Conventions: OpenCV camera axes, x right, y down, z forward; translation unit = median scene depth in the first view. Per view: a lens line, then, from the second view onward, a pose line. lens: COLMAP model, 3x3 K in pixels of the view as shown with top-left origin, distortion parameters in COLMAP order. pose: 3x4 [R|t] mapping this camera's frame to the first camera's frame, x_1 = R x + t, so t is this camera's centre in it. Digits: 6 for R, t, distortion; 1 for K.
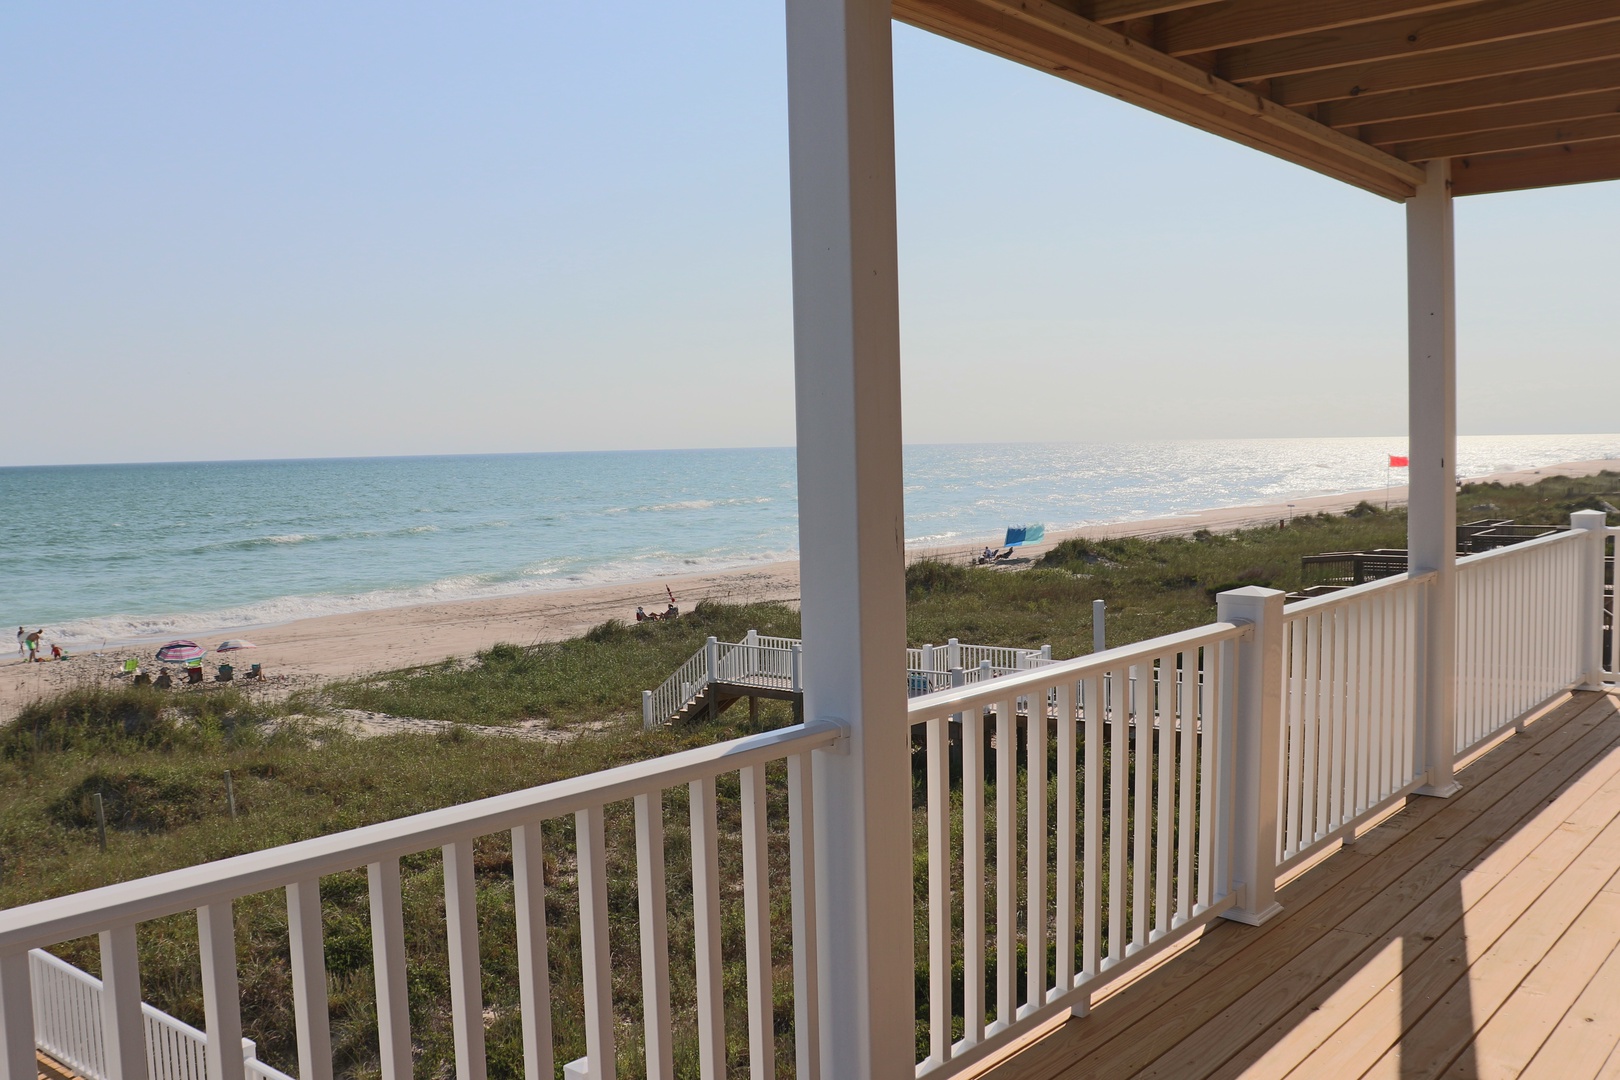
lens RADIAL K [[1493.7, 0, 810.0], [0, 1493.7, 540.0], [0, 0, 1]] dist [-0.093431, -0.000277]
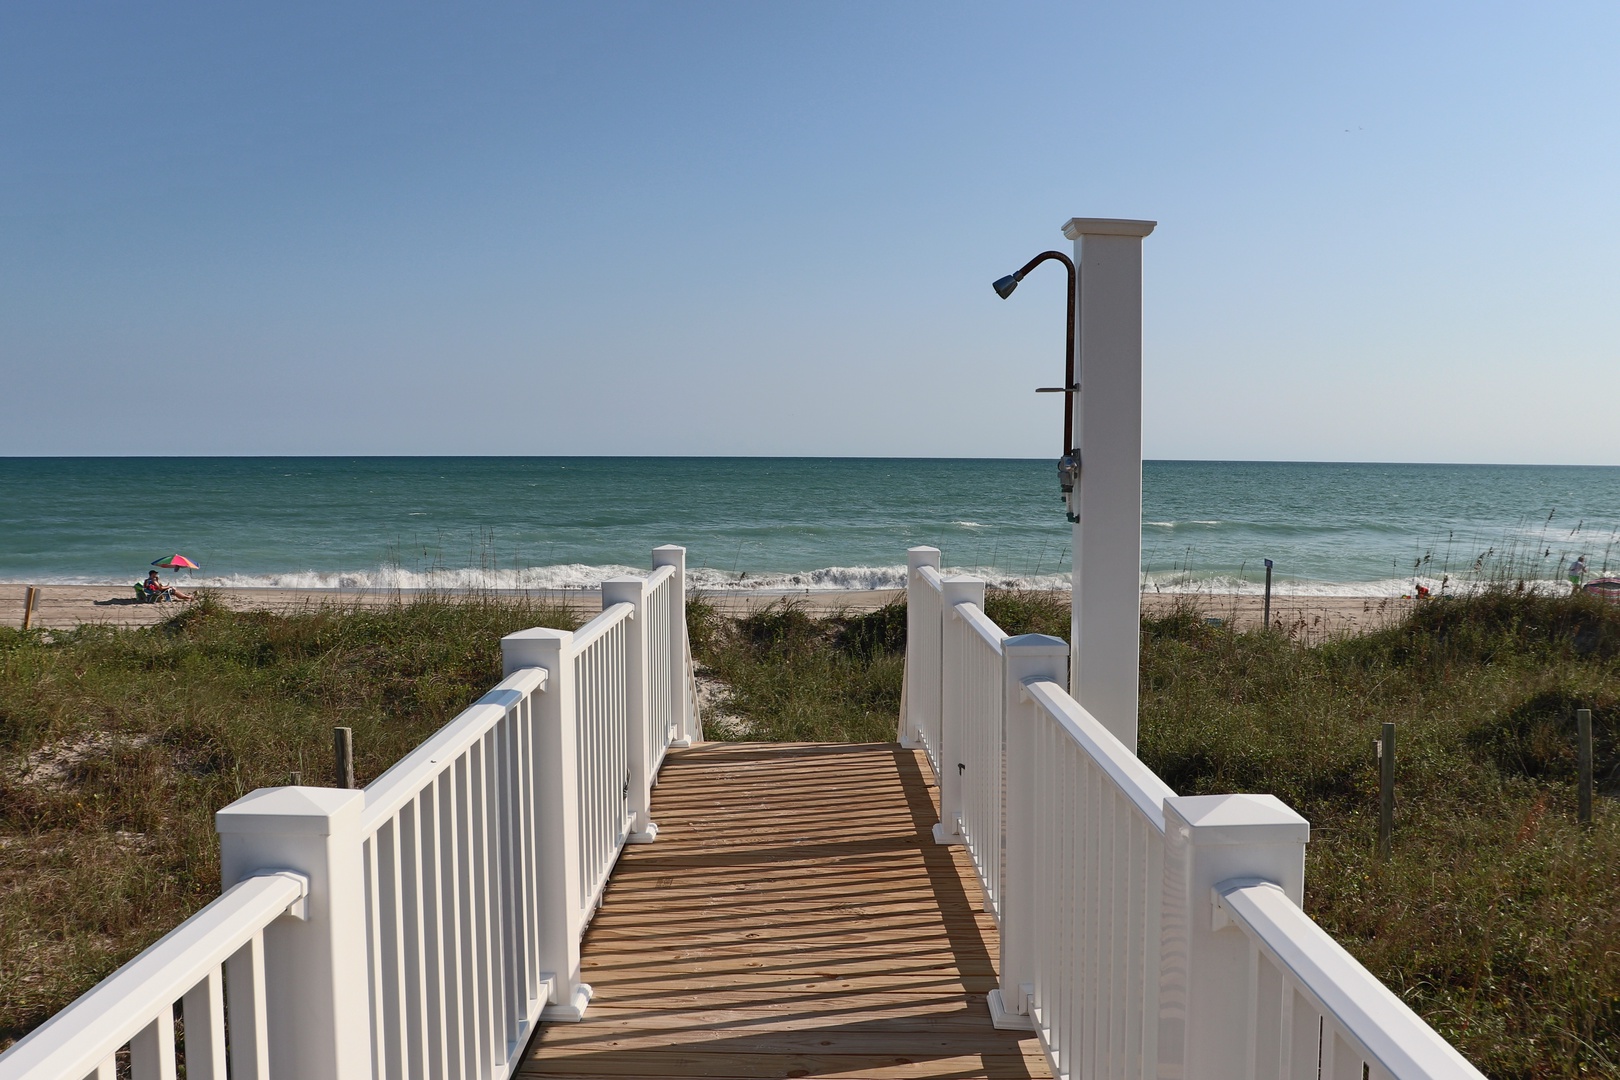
lens RADIAL K [[1493.7, 0, 810.0], [0, 1493.7, 540.0], [0, 0, 1]] dist [-0.093431, -0.000277]
pose [[0.639425, 0.070187, -0.765643, -0.248860], [-0.067057, 0.997121, 0.035404, 0.102775], [0.765924, 0.028703, 0.642290, 0.418478]]
